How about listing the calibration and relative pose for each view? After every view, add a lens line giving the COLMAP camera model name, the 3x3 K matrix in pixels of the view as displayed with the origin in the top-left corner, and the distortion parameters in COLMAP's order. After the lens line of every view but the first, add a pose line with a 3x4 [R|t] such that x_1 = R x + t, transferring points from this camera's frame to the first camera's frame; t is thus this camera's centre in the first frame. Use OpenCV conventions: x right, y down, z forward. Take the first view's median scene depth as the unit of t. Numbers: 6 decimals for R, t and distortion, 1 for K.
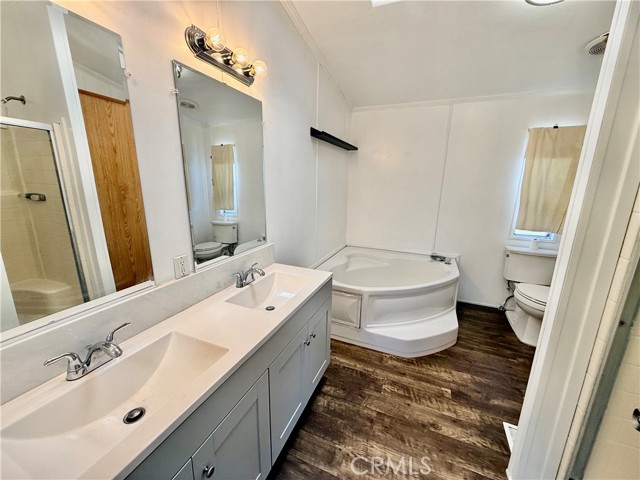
lens RADIAL K [[254.4, 0, 318.3], [0, 254.4, 240.5], [0, 0, 1]] dist [-0.004538, 0.001453]
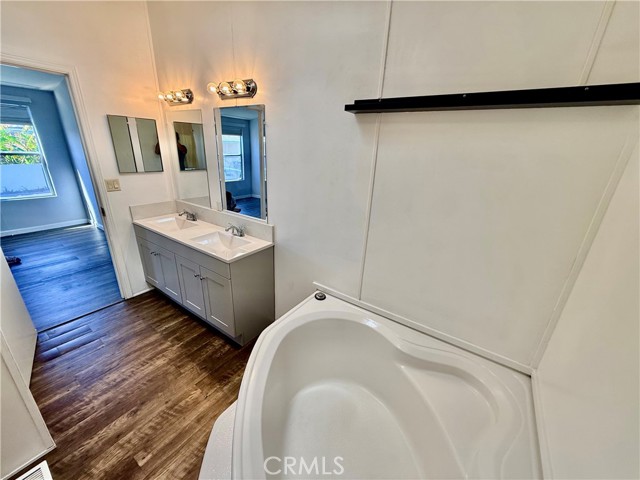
lens RADIAL K [[254.4, 0, 319.3], [0, 254.4, 239.7], [0, 0, 1]] dist [-0.004538, 0.001453]
pose [[-0.191383, 0.318497, -0.928403, 0.995133], [-0.266352, 0.893541, 0.361444, -0.465994], [0.944685, 0.316456, -0.086176, 1.493498]]
